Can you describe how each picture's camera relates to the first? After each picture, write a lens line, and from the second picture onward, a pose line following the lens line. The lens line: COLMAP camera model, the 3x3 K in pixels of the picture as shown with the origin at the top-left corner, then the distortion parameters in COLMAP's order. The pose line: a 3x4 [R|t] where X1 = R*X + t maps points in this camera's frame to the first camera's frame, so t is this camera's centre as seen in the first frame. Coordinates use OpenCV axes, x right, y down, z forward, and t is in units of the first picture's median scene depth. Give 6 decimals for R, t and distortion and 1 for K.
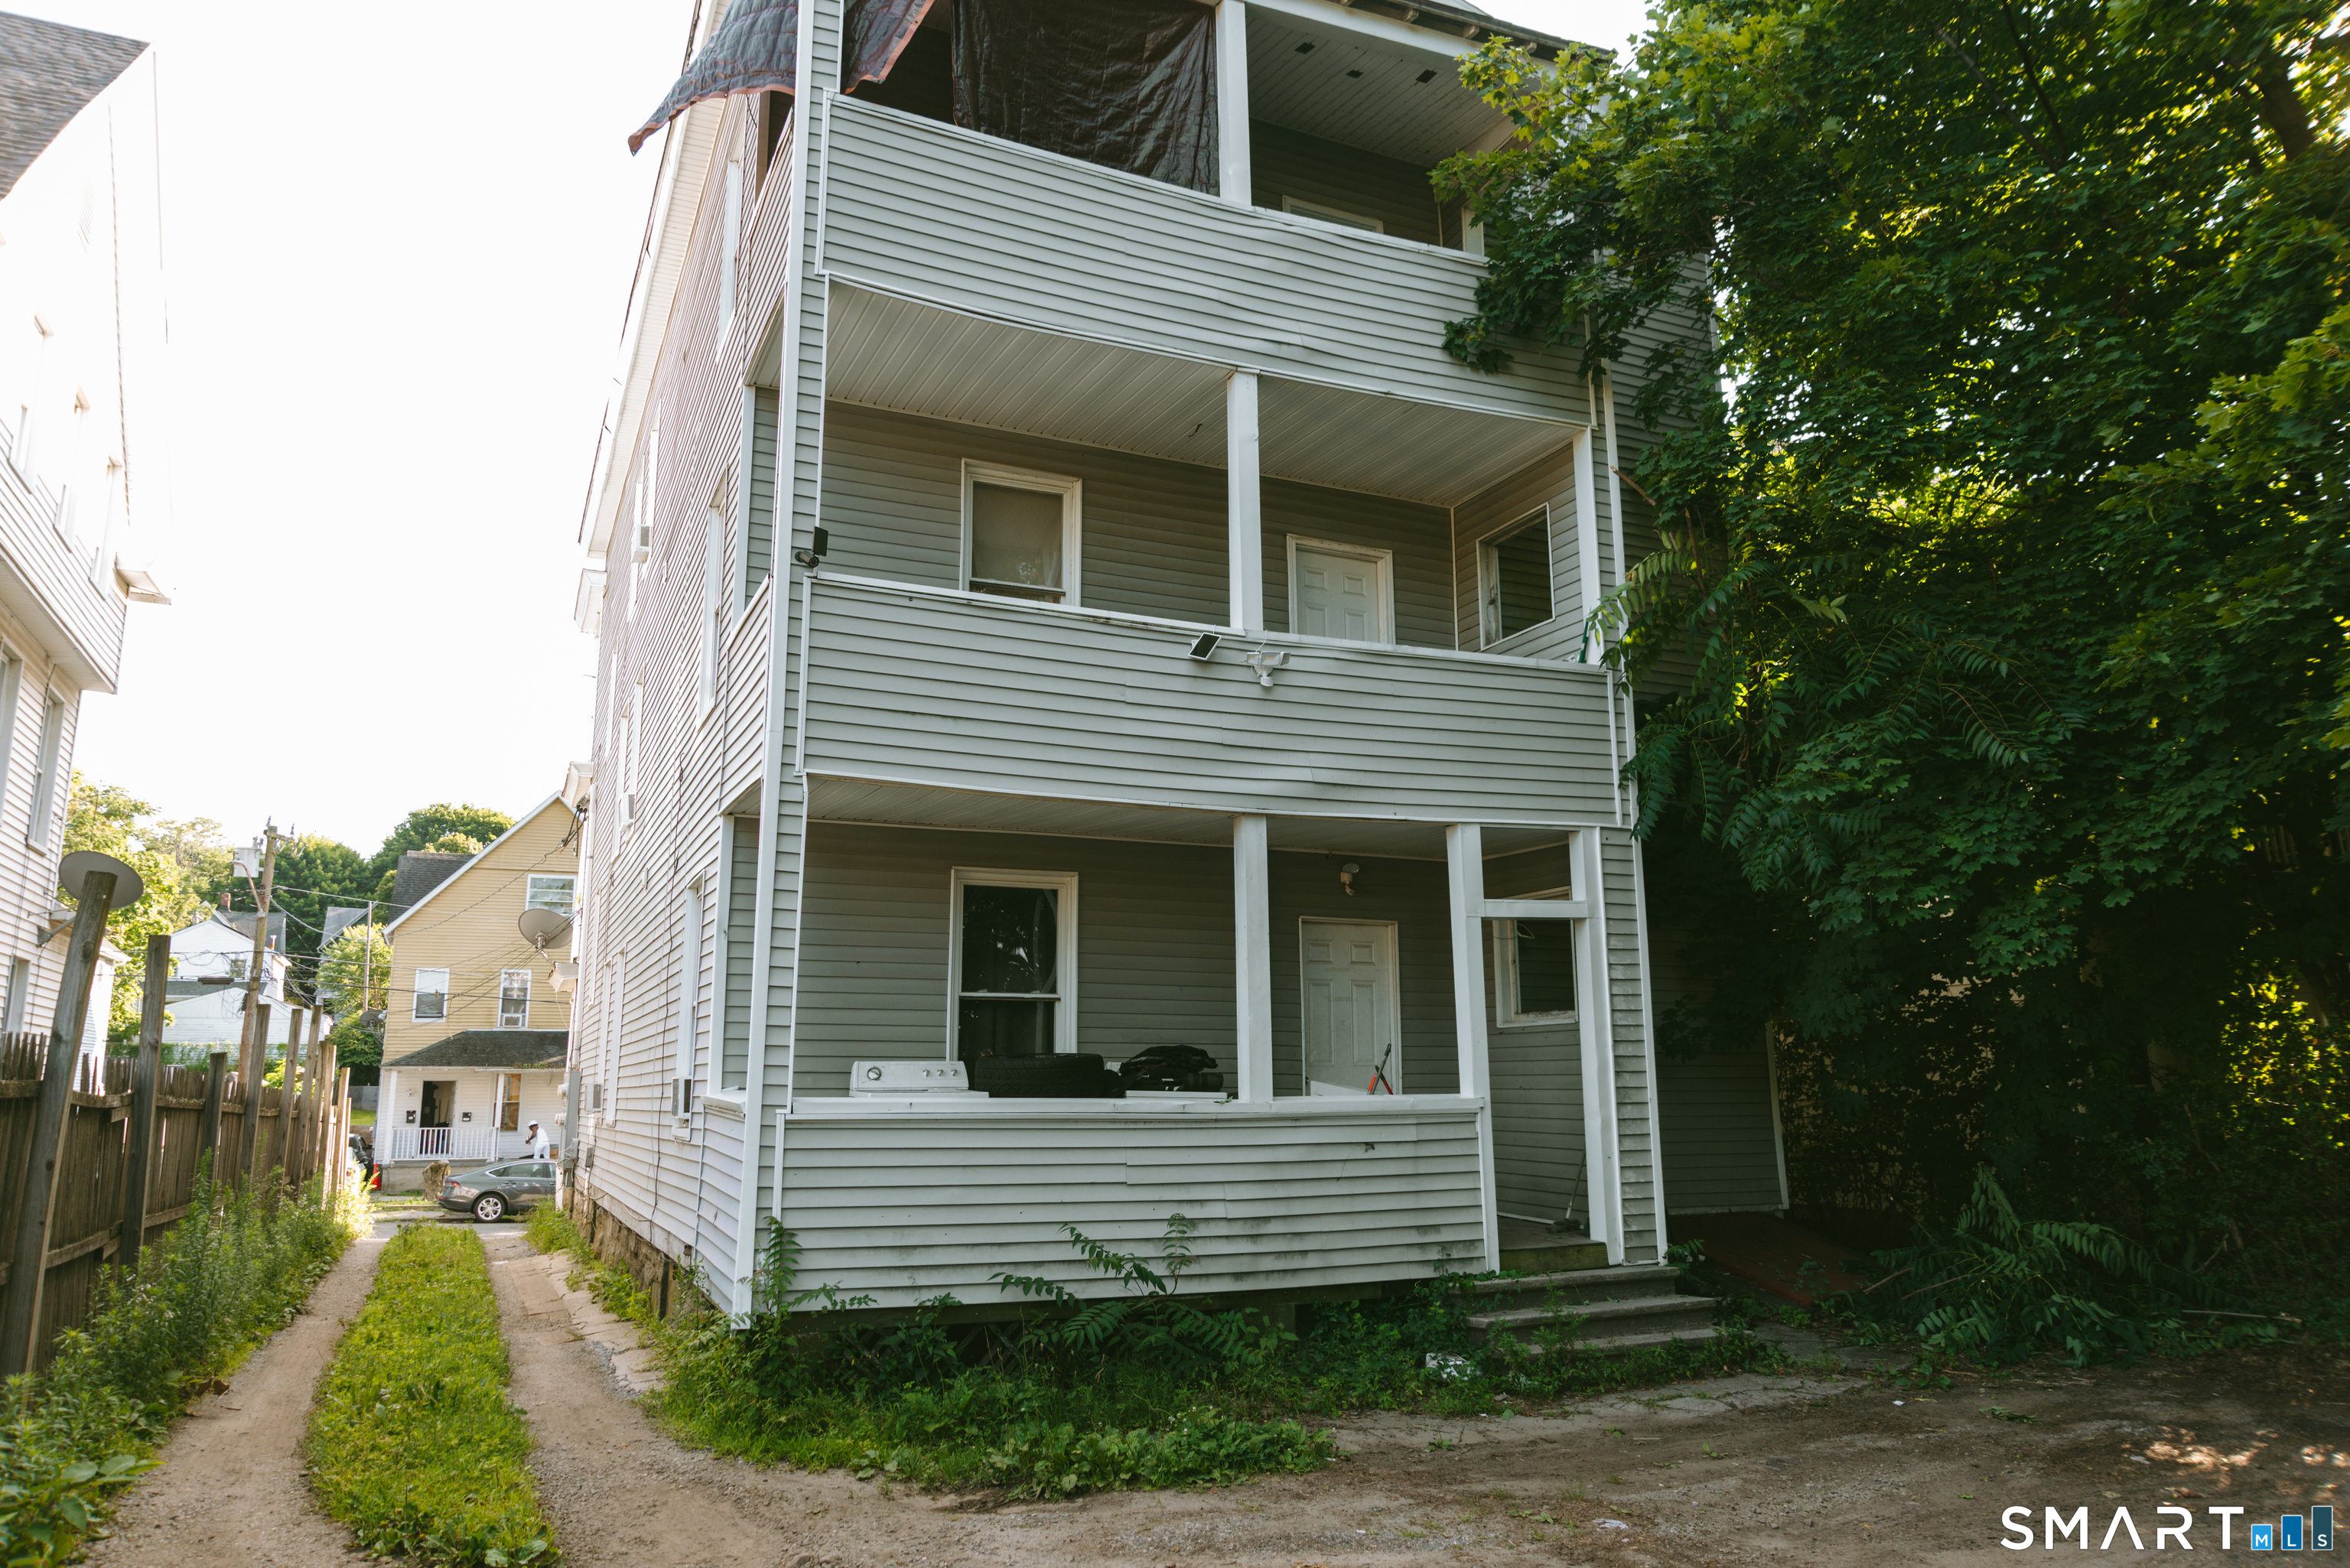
lens RADIAL K [[1586.2, 0, 1175.0], [0, 1586.2, 784.0], [0, 0, 1]] dist [0.001285, 0.000074]
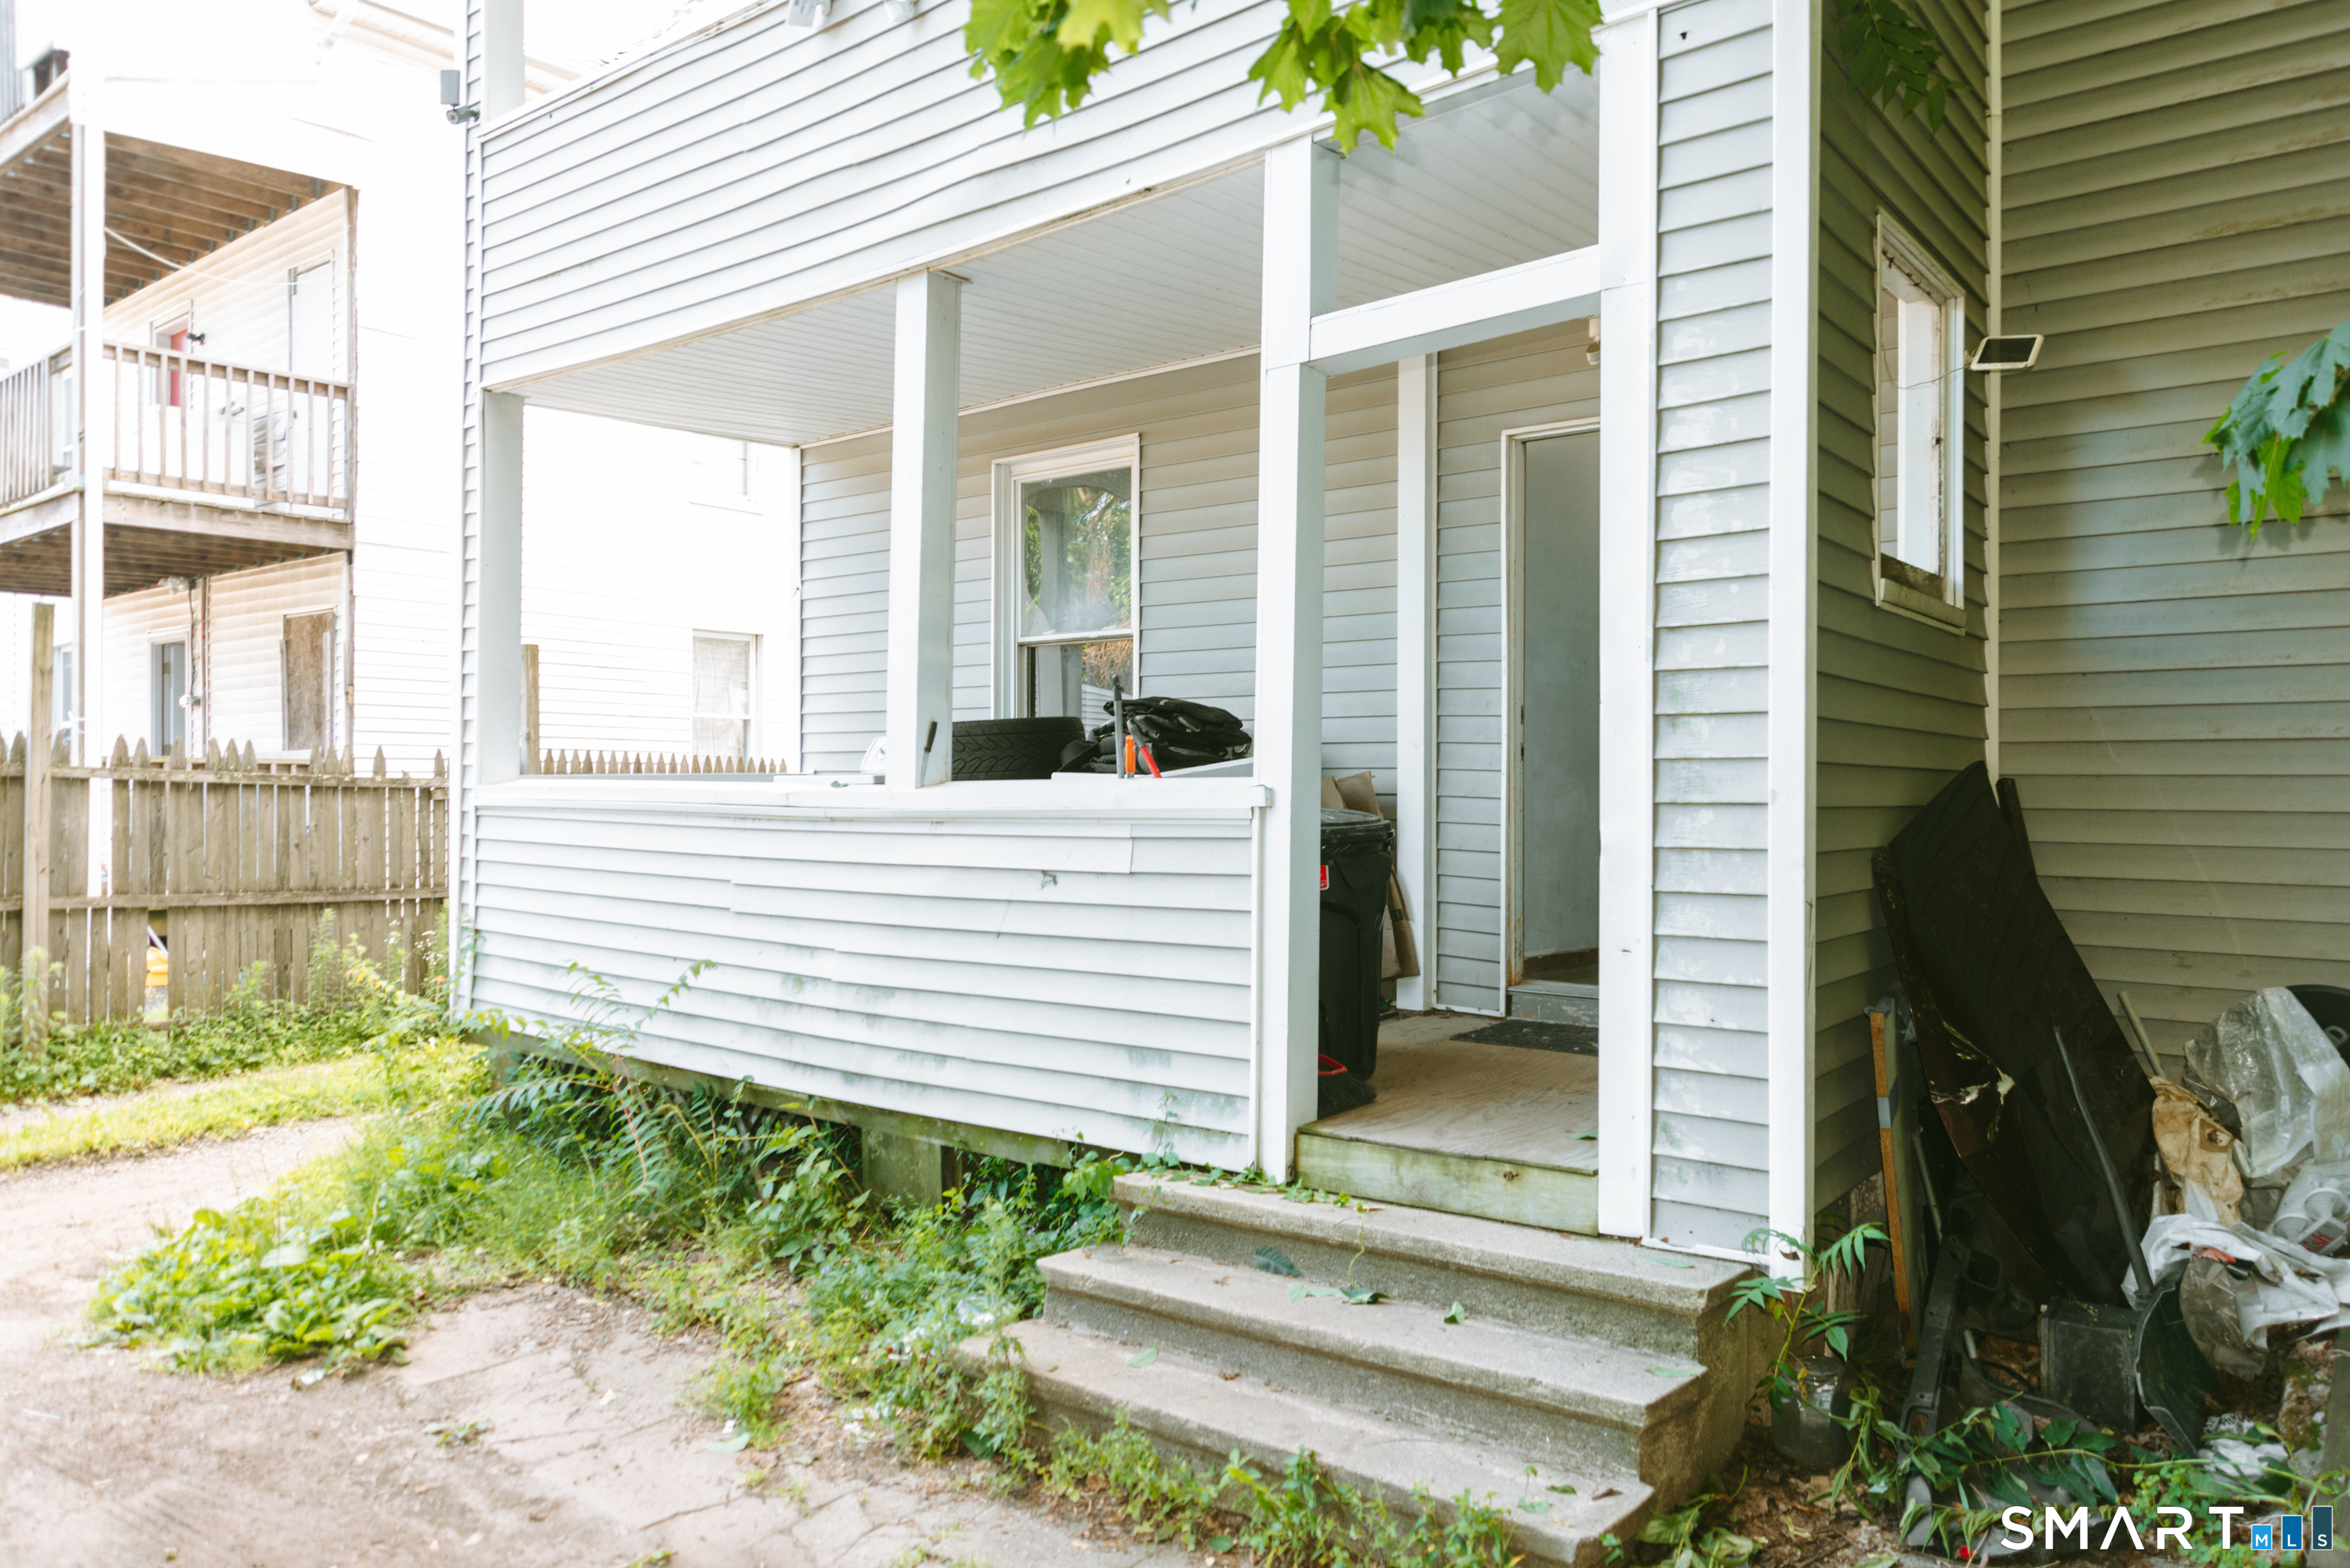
lens RADIAL K [[1586.2, 0, 1175.0], [0, 1586.2, 784.0], [0, 0, 1]] dist [0.001285, 0.000074]
pose [[0.455267, 0.000416, -0.890355, 0.586713], [0.165095, 0.982619, 0.084877, 0.161061], [0.874915, -0.185635, 0.447285, 0.806802]]
